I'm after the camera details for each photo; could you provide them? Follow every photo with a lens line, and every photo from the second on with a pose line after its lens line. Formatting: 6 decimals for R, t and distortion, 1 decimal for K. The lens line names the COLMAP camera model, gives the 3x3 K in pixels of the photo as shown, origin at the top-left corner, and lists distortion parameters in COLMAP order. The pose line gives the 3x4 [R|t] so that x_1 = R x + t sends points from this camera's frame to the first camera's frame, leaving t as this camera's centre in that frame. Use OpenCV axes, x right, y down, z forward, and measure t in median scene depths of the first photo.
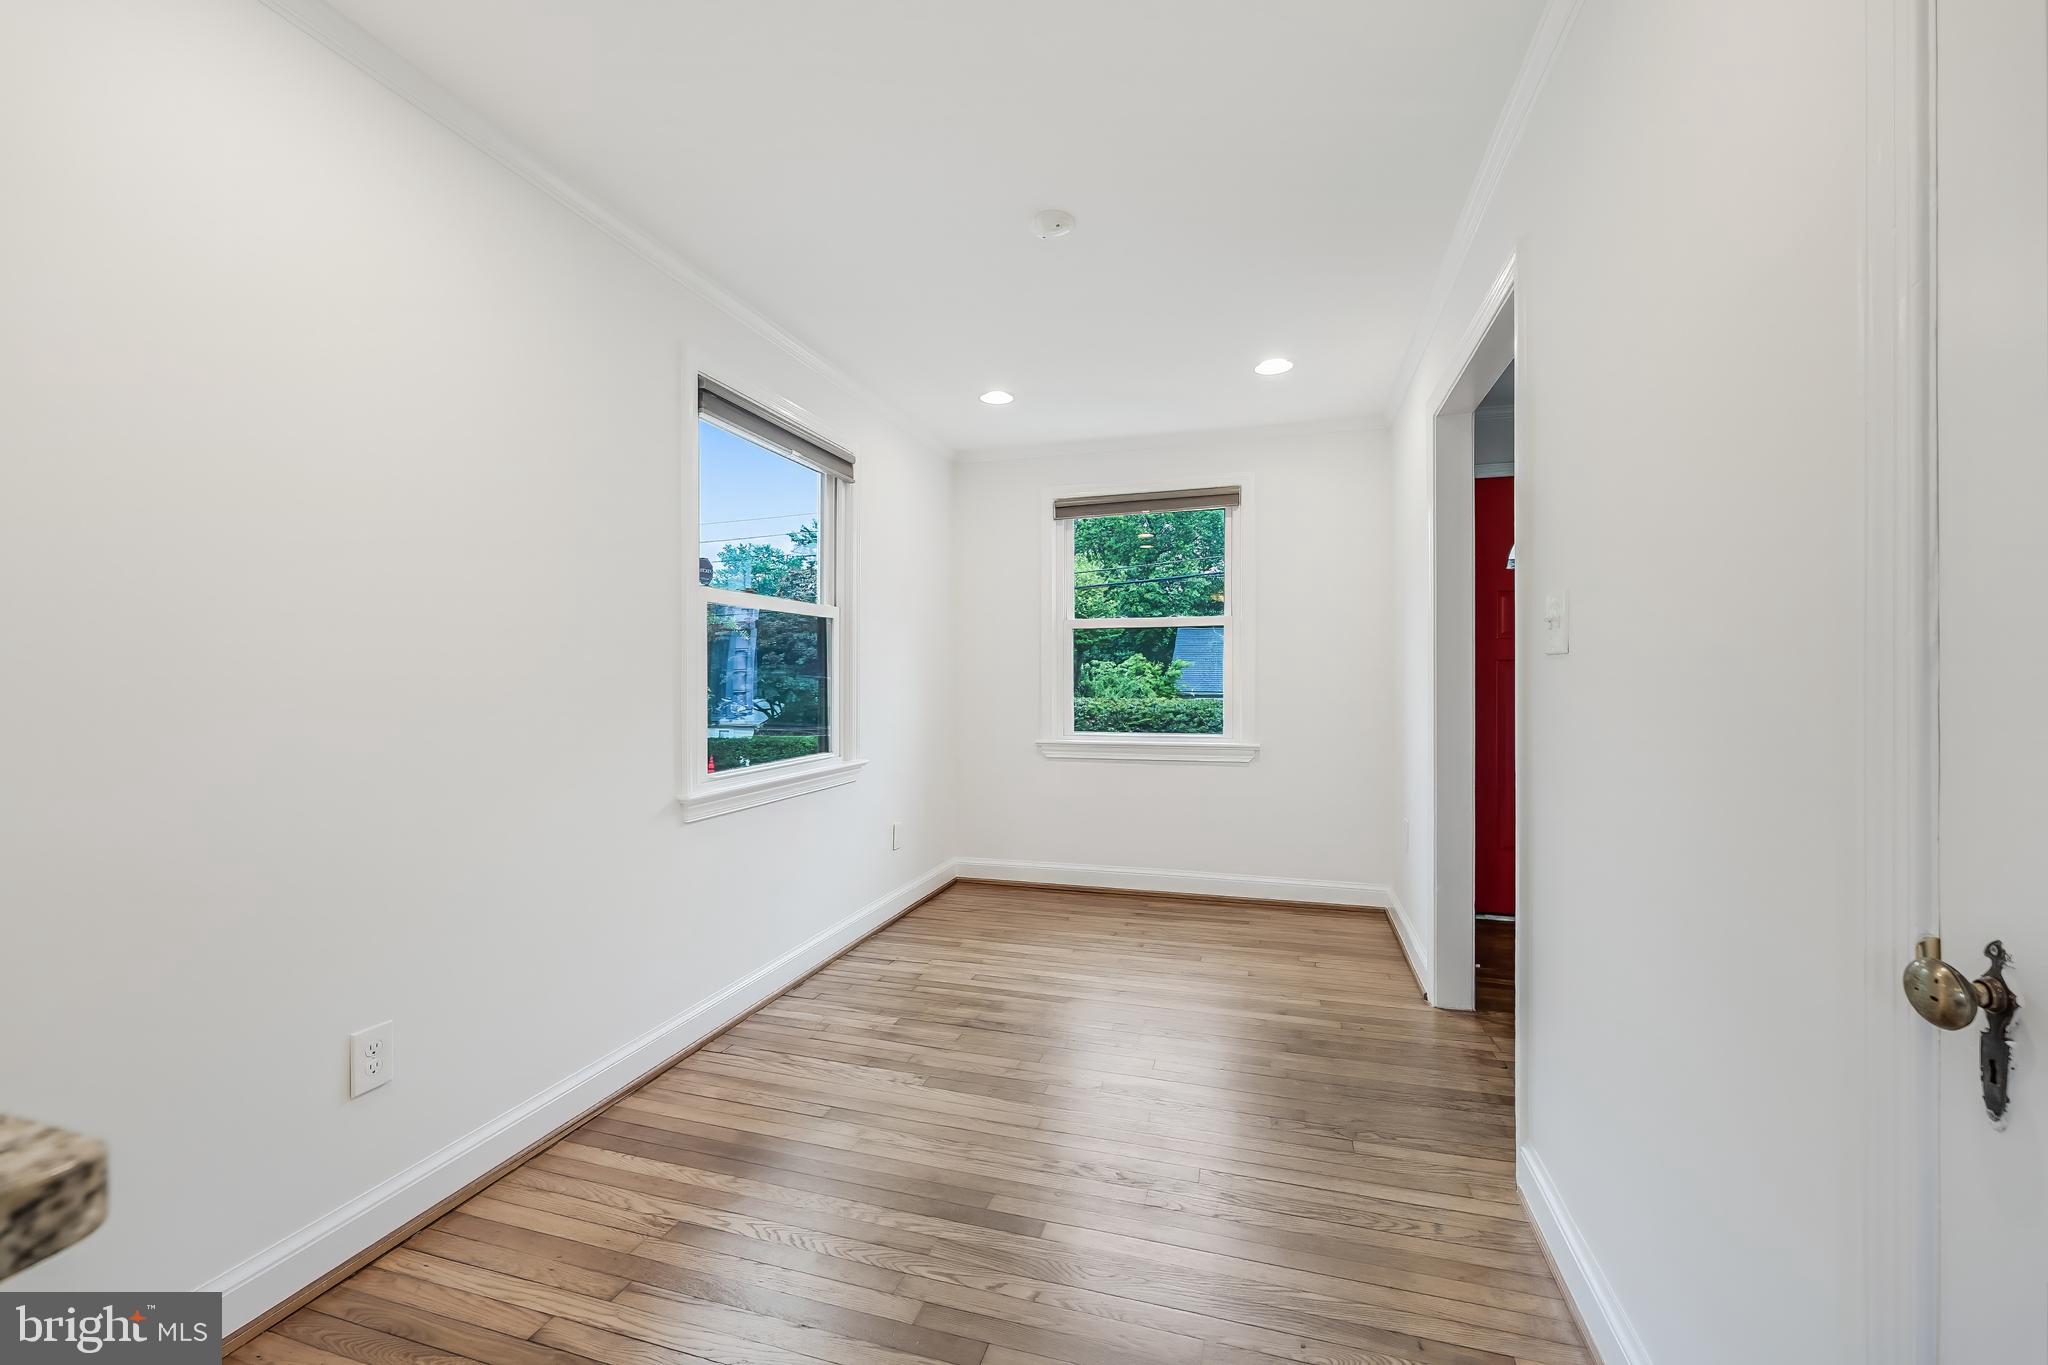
lens RADIAL K [[833.4, 0, 1024.2], [0, 833.4, 677.0], [0, 0, 1]] dist [-0.004830, 0.000618]
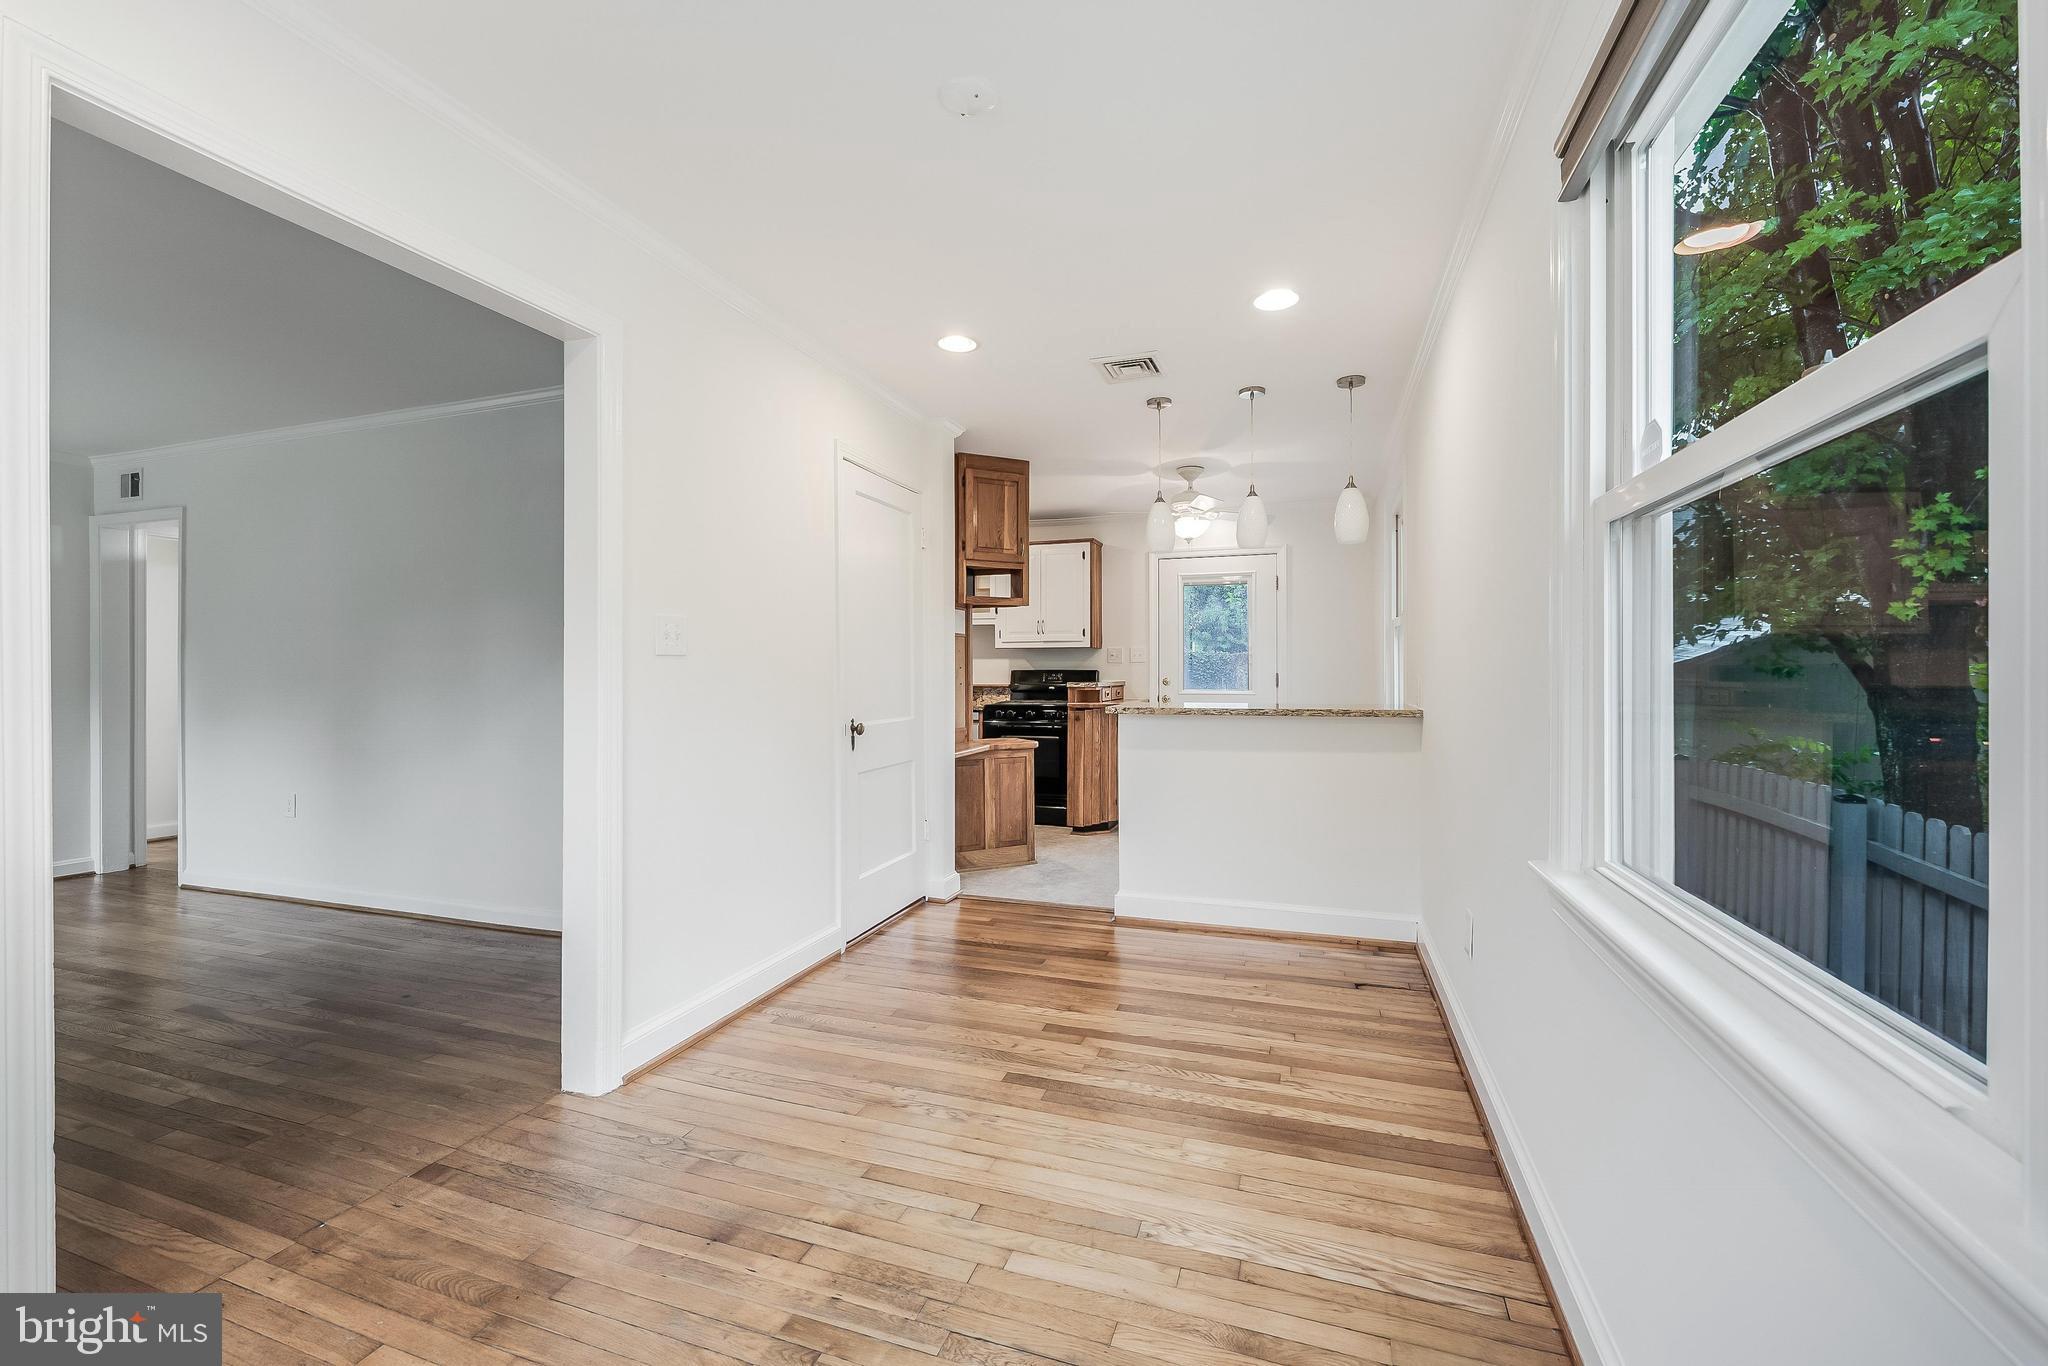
lens RADIAL K [[833.4, 0, 1022.4], [0, 833.4, 676.6], [0, 0, 1]] dist [-0.004830, 0.000618]
pose [[-0.999338, -0.000781, 0.036364, -0.052760], [-0.000567, 0.999982, 0.005895, 0.002161], [-0.036368, 0.005871, -0.999321, 2.228901]]
